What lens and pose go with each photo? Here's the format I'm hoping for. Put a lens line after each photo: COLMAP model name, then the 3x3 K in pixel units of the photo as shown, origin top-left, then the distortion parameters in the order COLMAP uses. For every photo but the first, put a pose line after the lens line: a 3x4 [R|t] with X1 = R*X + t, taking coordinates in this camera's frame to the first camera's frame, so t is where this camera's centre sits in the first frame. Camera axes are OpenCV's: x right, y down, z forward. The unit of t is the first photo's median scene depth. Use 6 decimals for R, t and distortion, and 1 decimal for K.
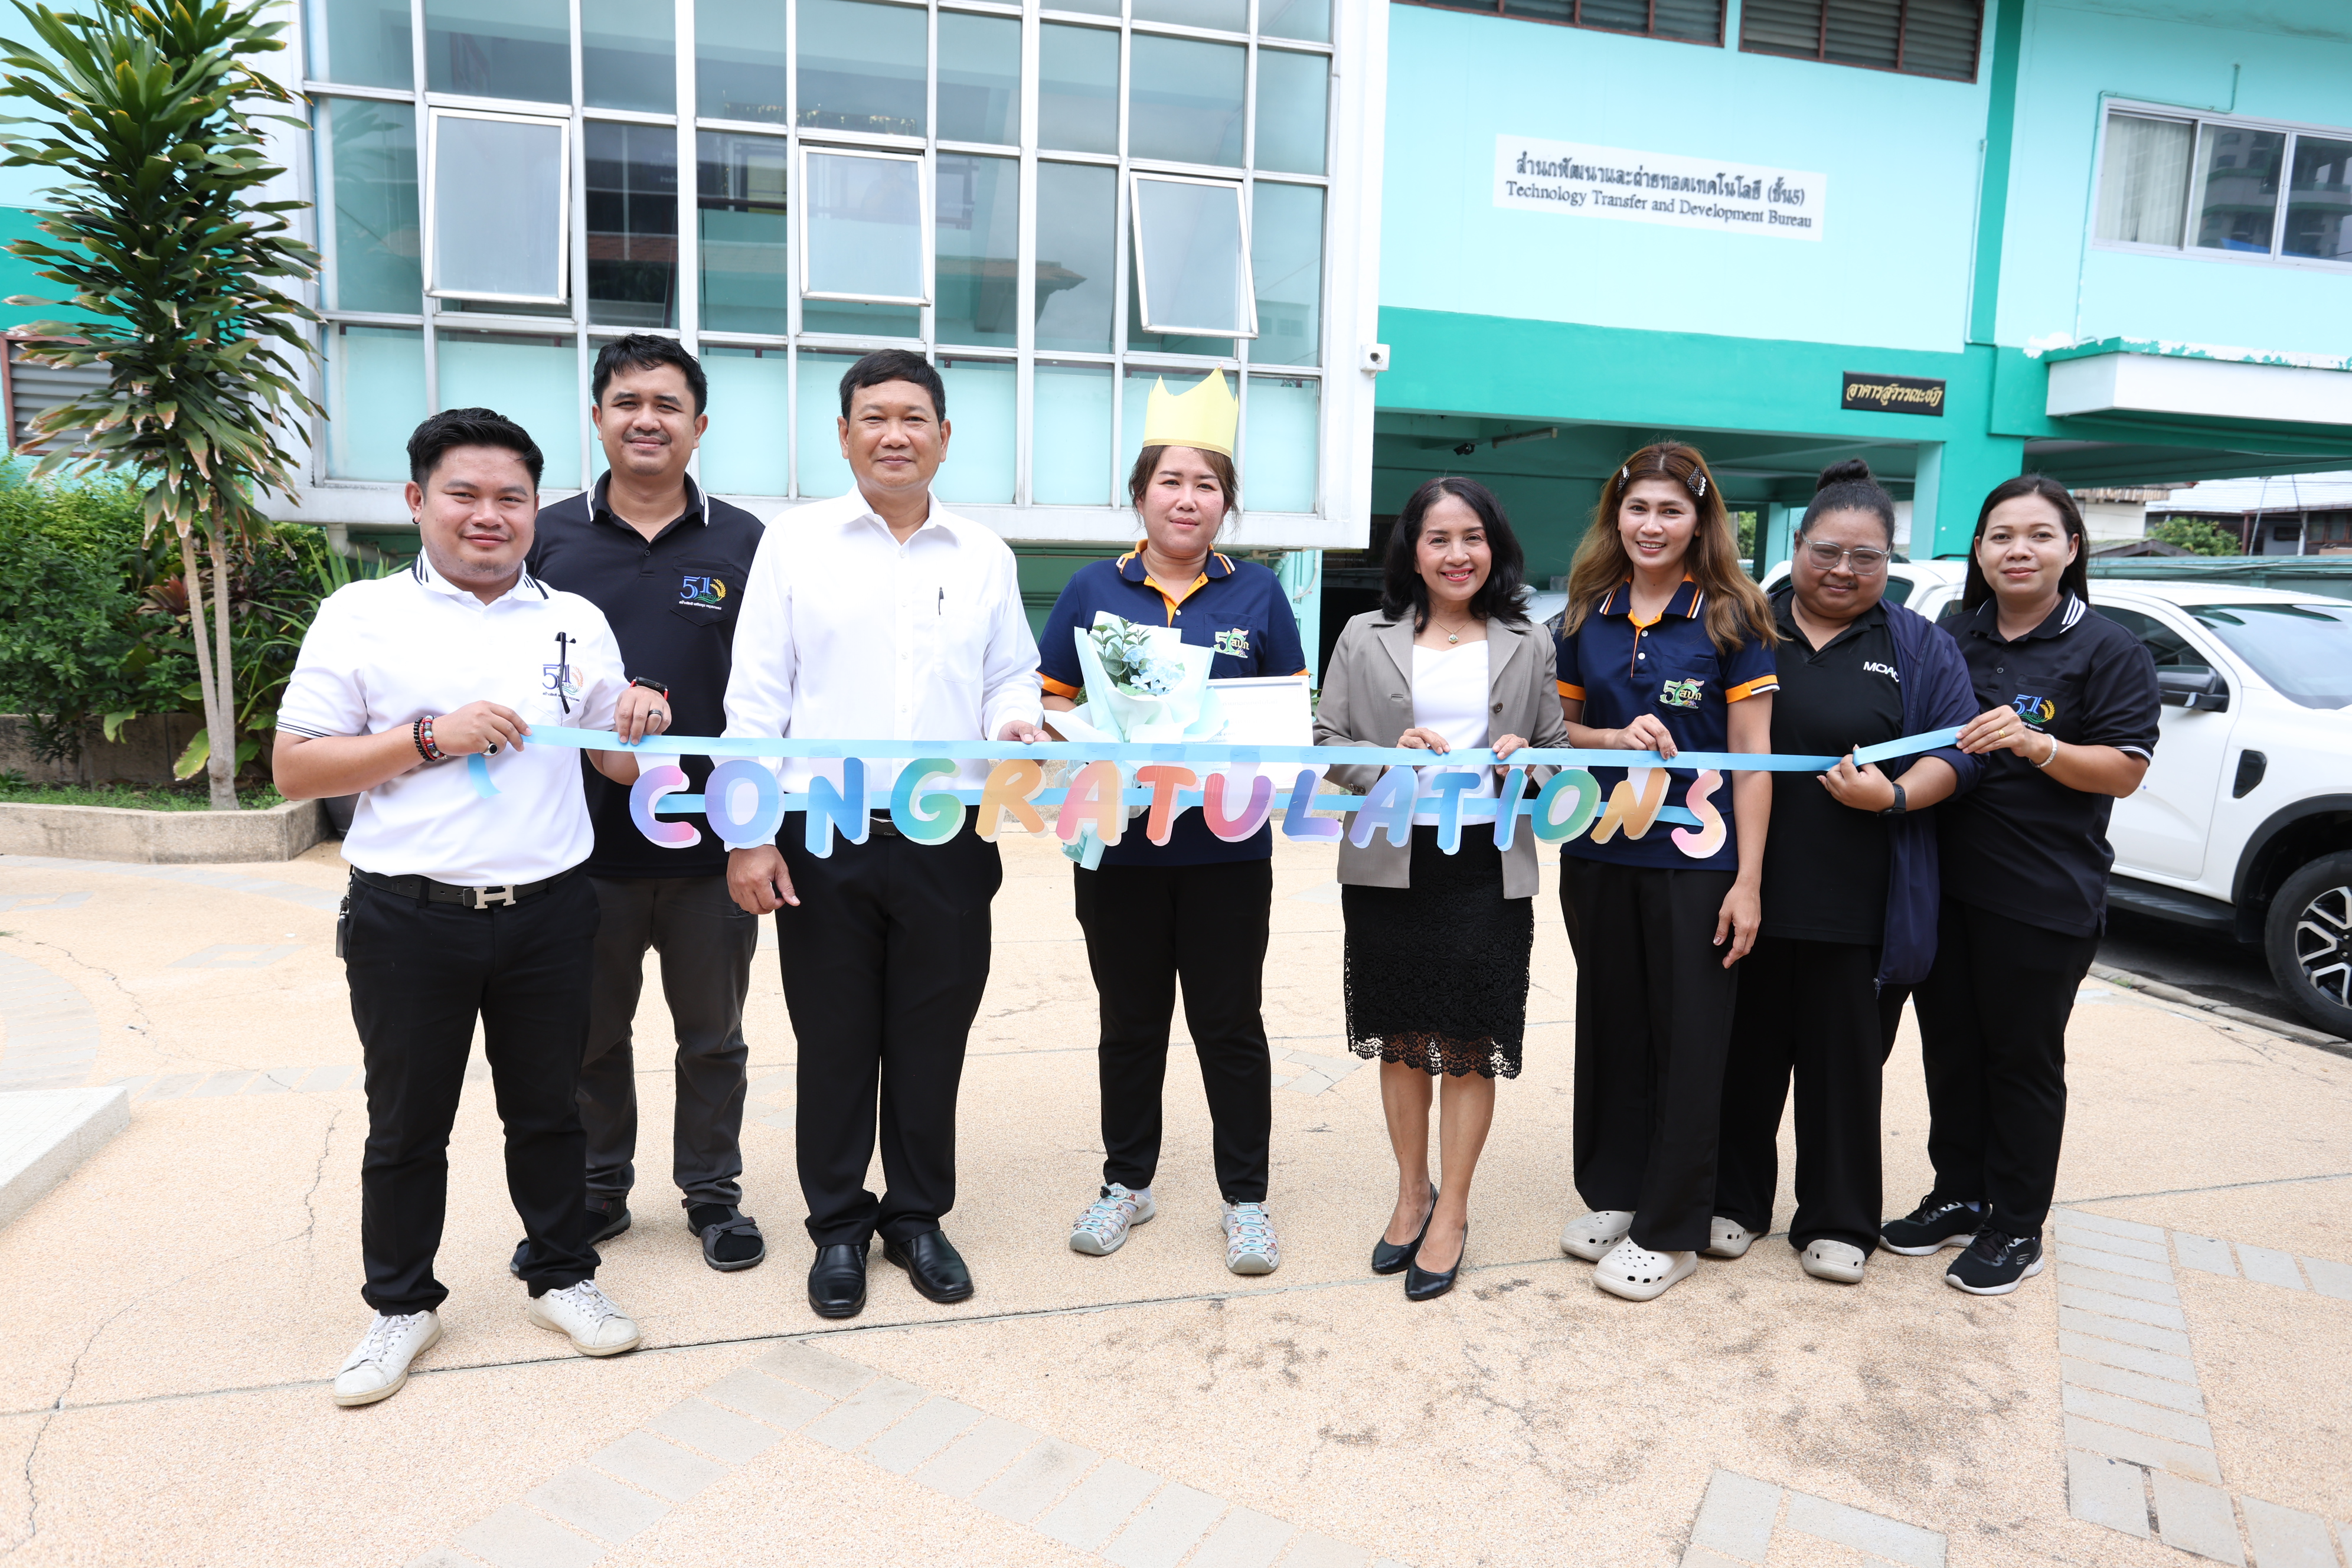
lens RADIAL K [[1494.5, 0, 1173.5], [0, 1494.5, 786.6], [0, 0, 1]] dist [-0.053562, 0.049209]
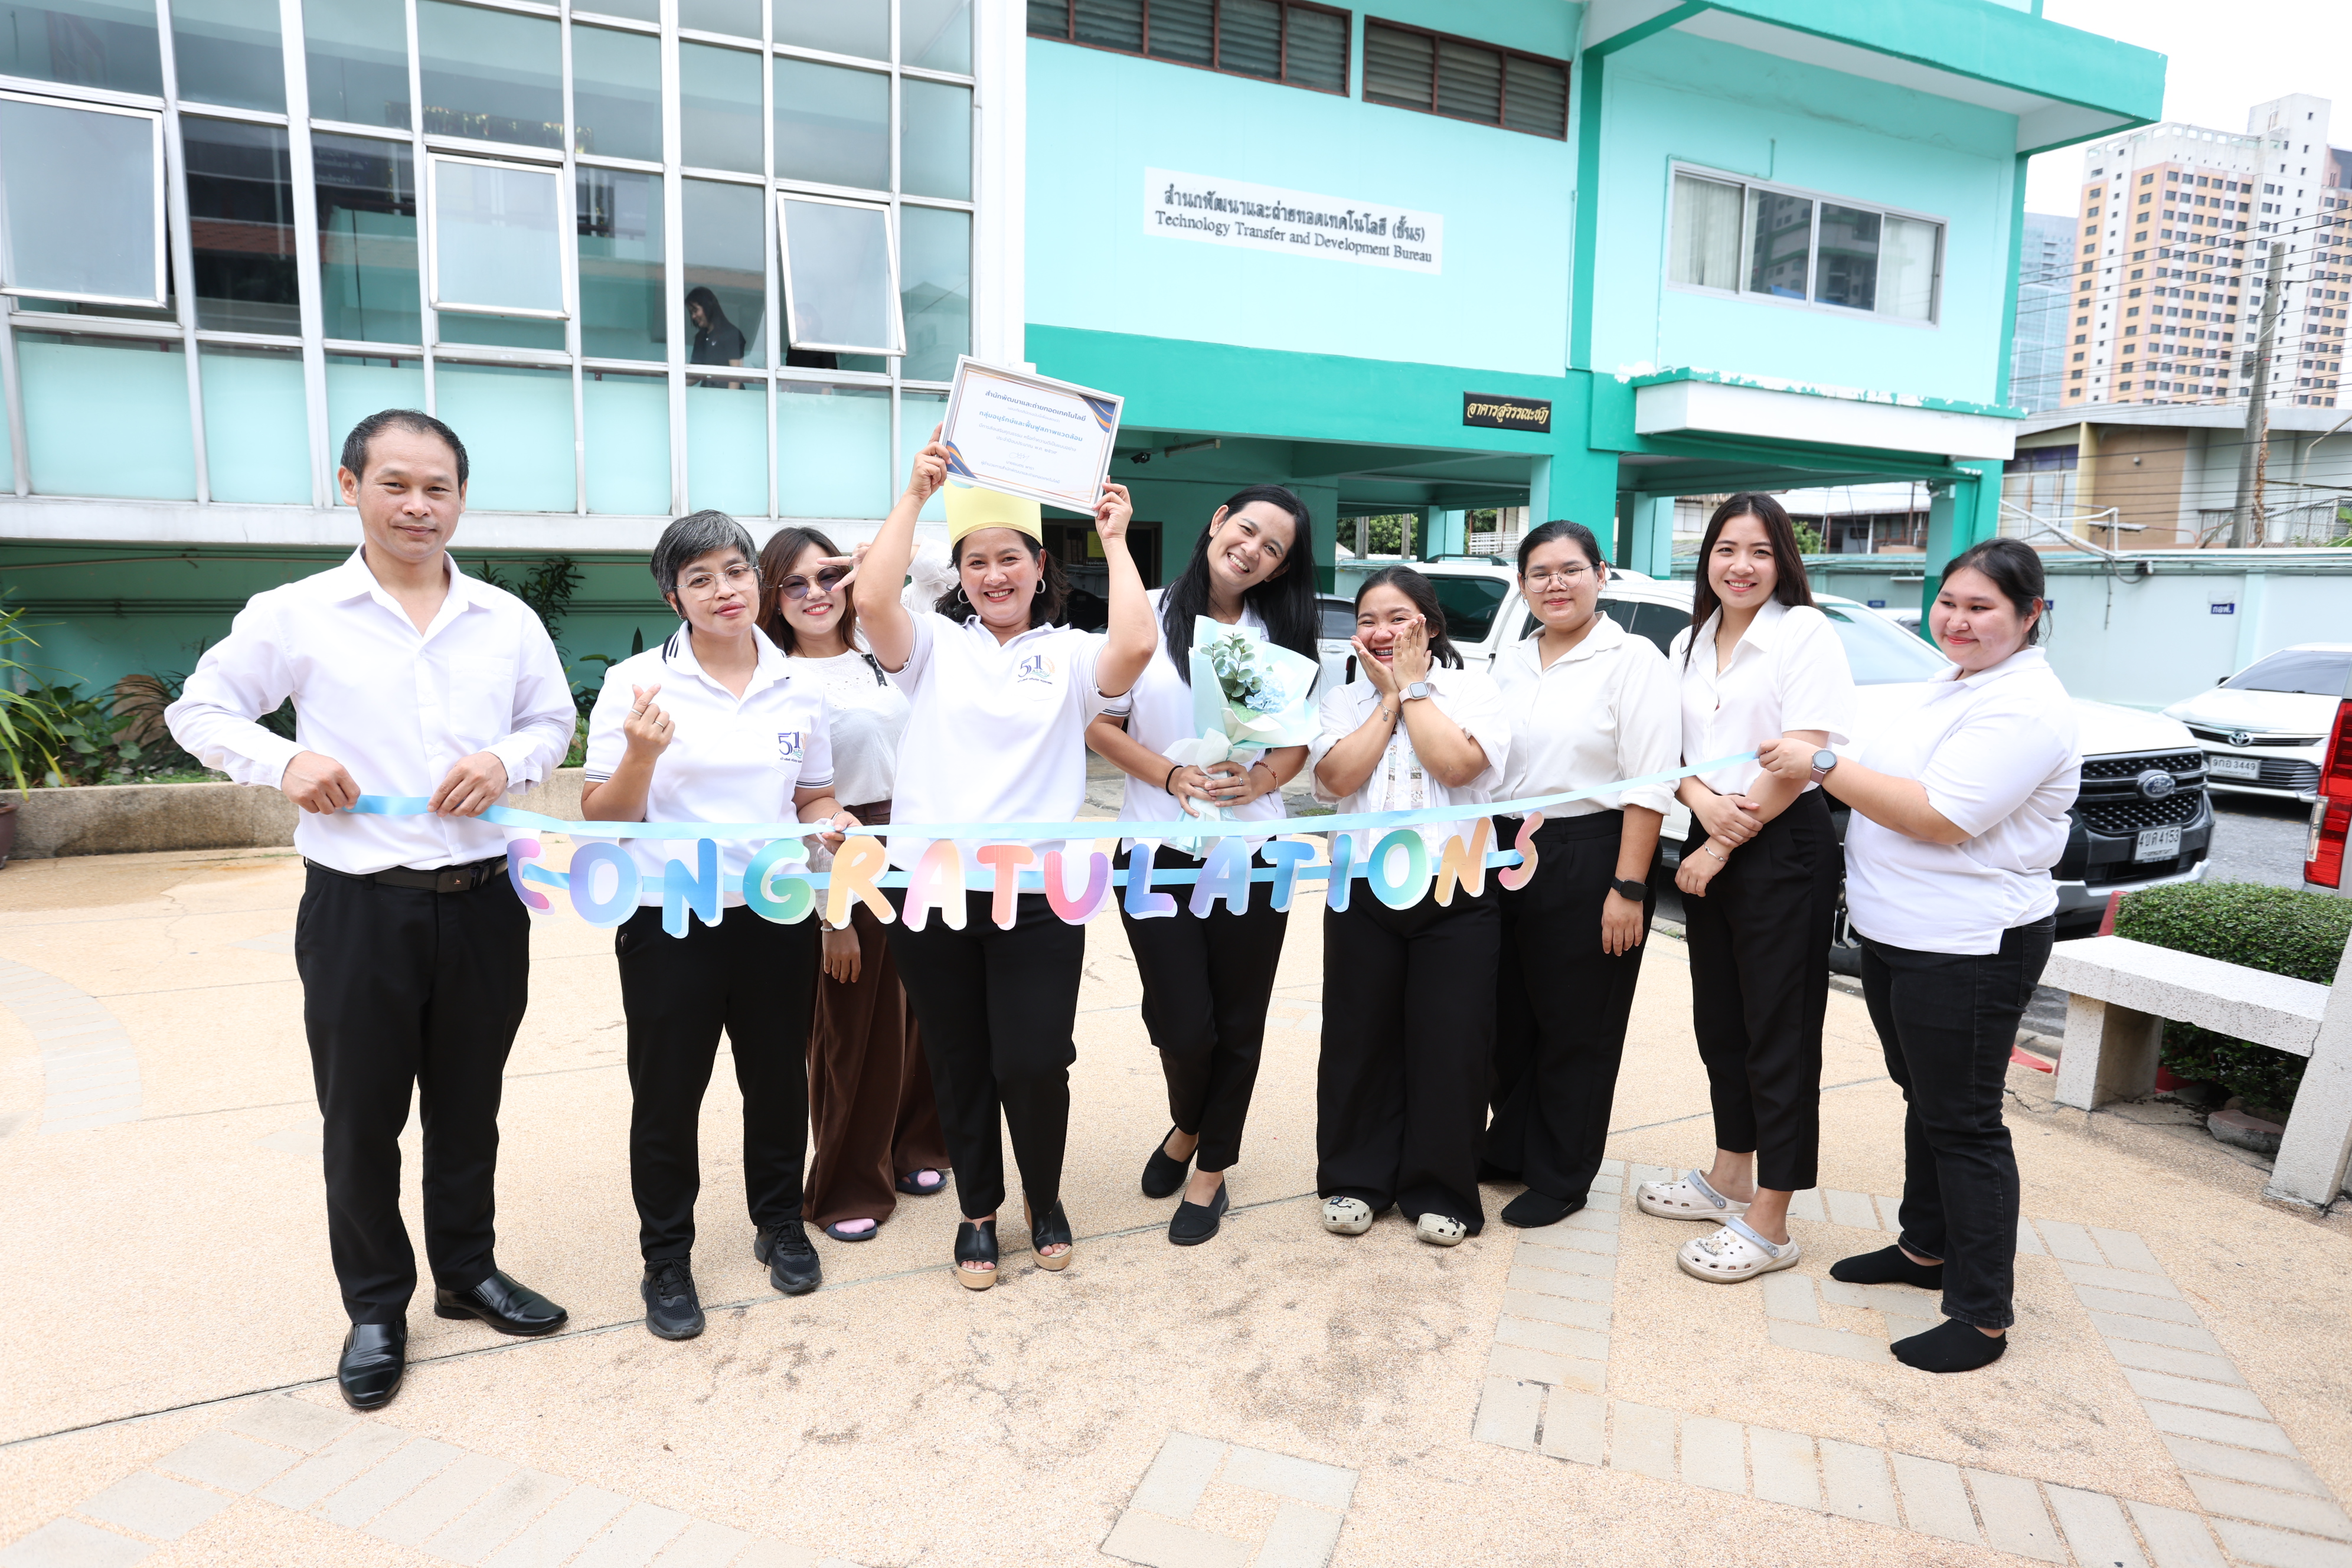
lens RADIAL K [[1406.1, 0, 1176.0], [0, 1406.1, 784.0], [0, 0, 1]] dist [-0.059622, 0.042287]
pose [[0.983155, -0.032925, 0.179785, 0.063680], [0.031158, 0.999434, 0.012644, -0.008113], [-0.180099, -0.006829, 0.983625, -0.000521]]
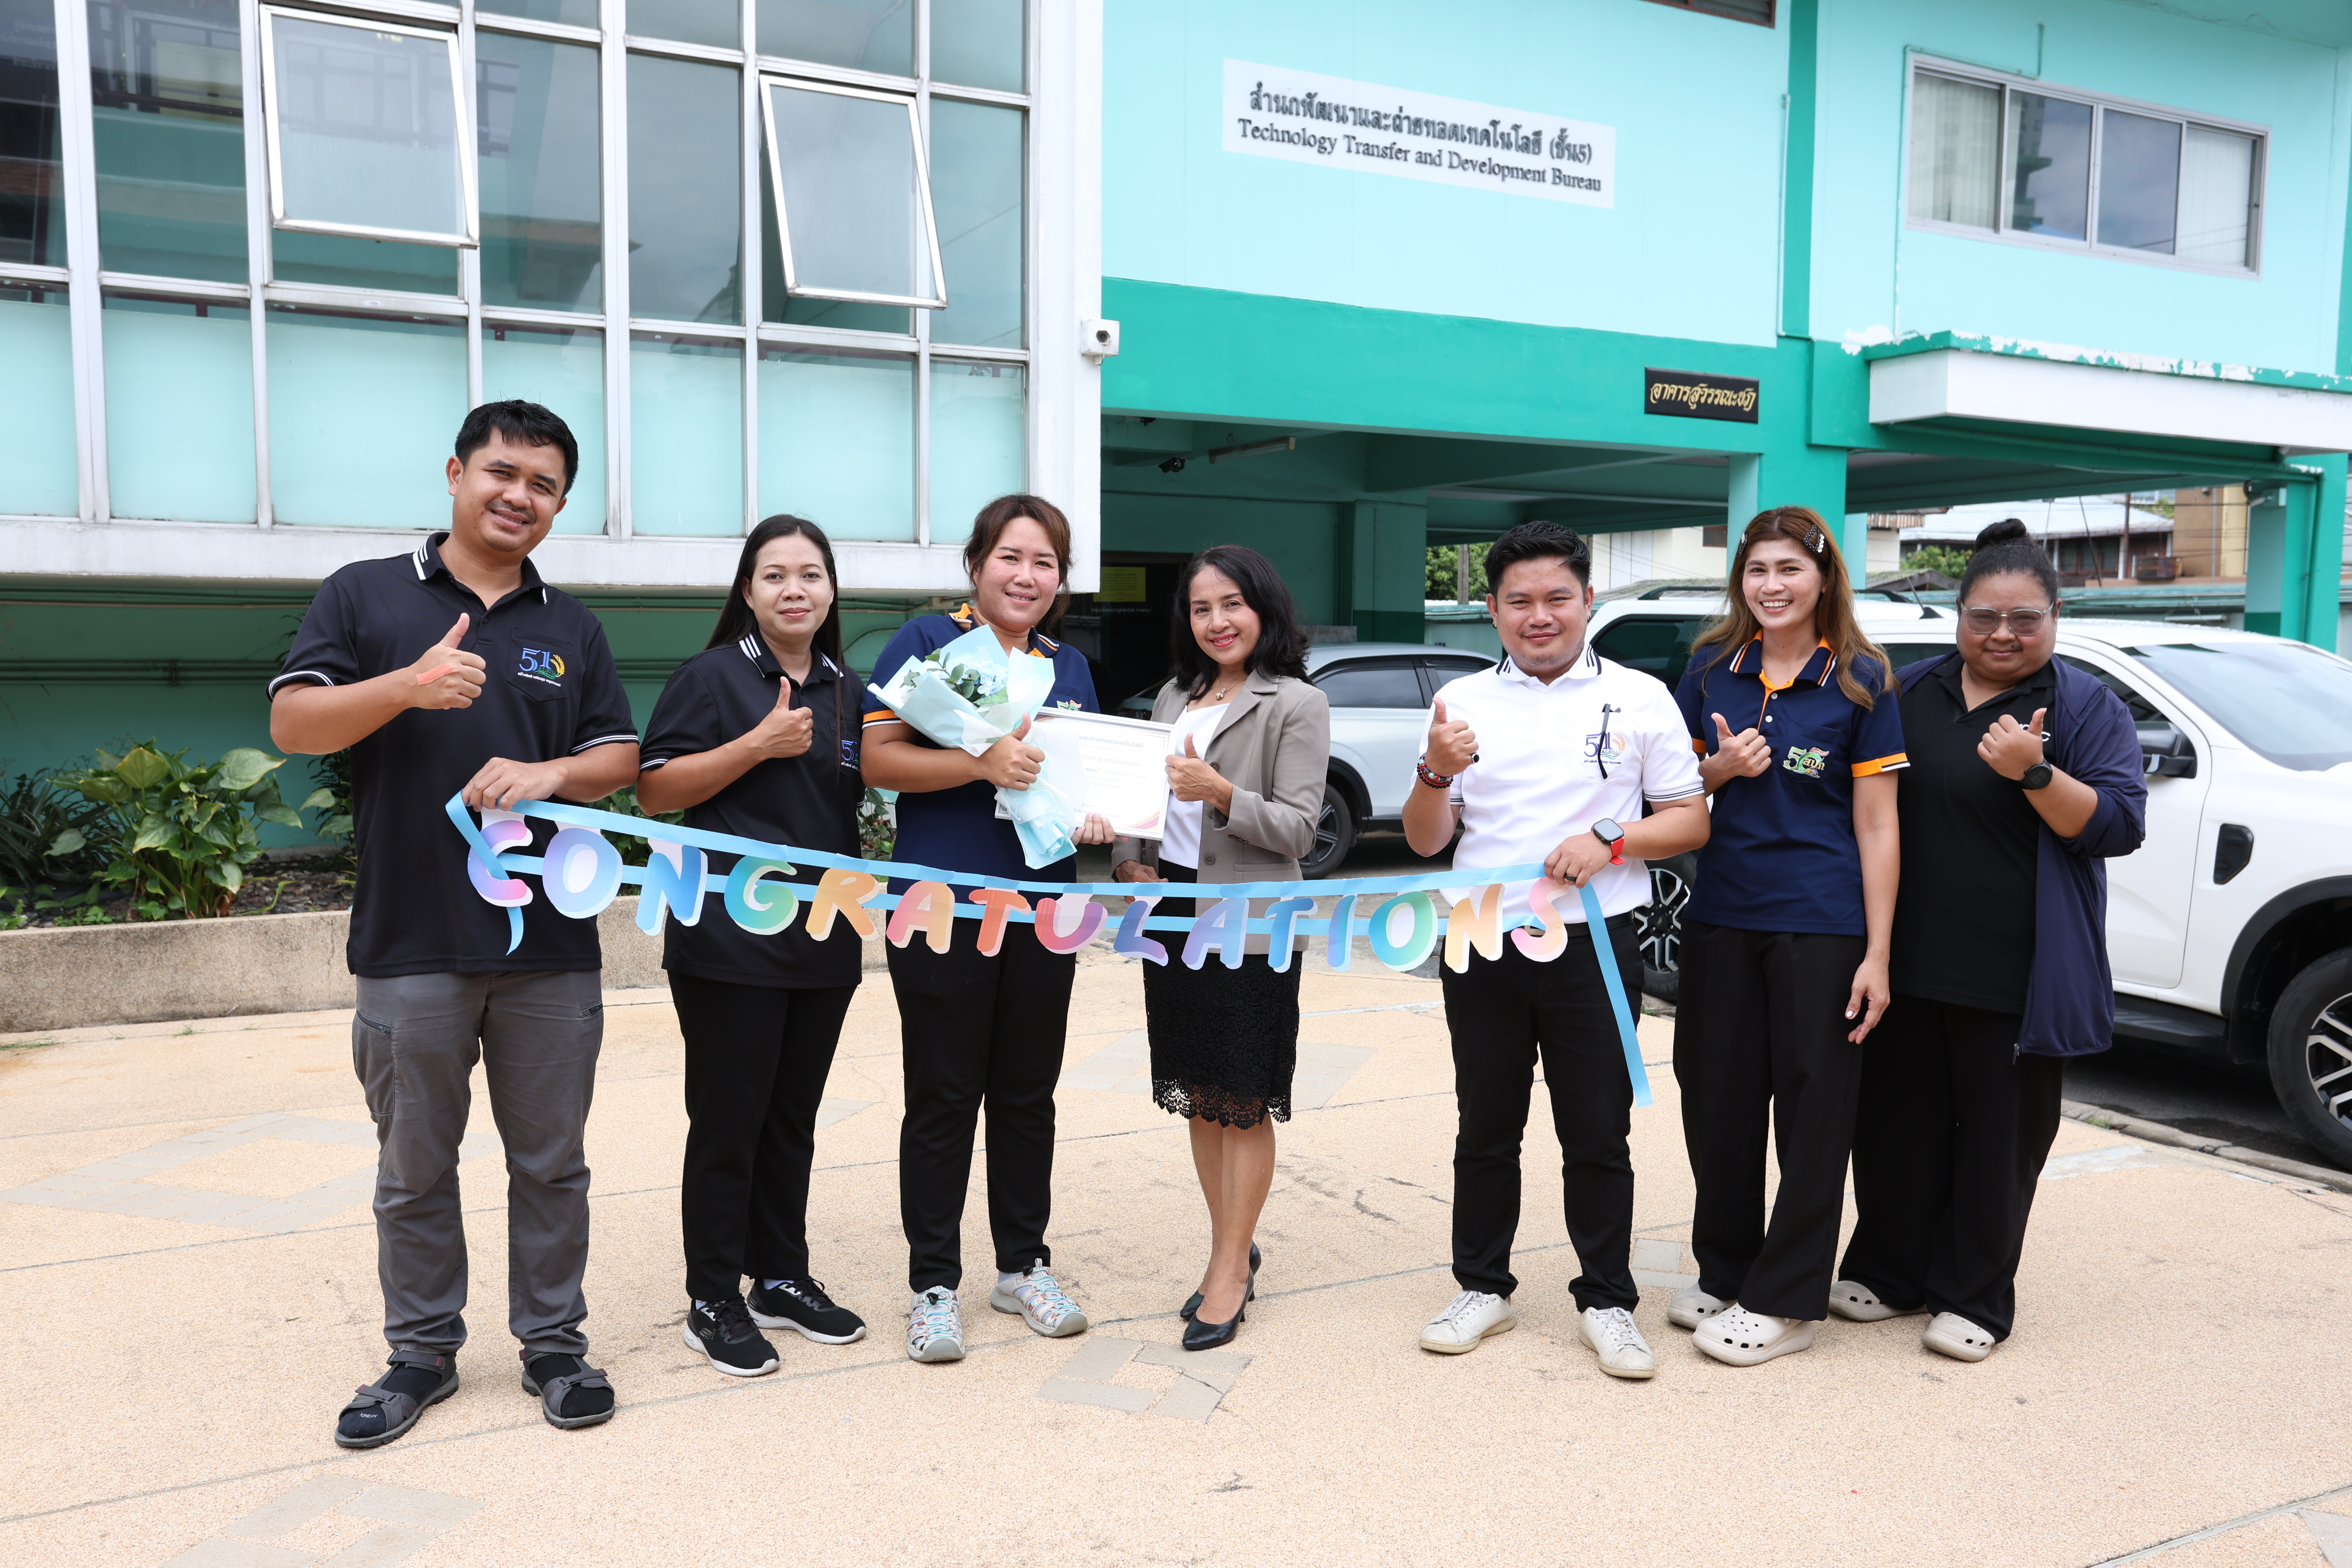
lens RADIAL K [[1881.5, 0, 1176.6], [0, 1881.5, 784.9], [0, 0, 1]] dist [-0.023323, 0.065578]
pose [[0.975327, -0.032928, 0.218298, -0.047550], [0.045449, 0.997582, -0.052586, -0.015496], [-0.216038, 0.061210, 0.974464, 0.101276]]
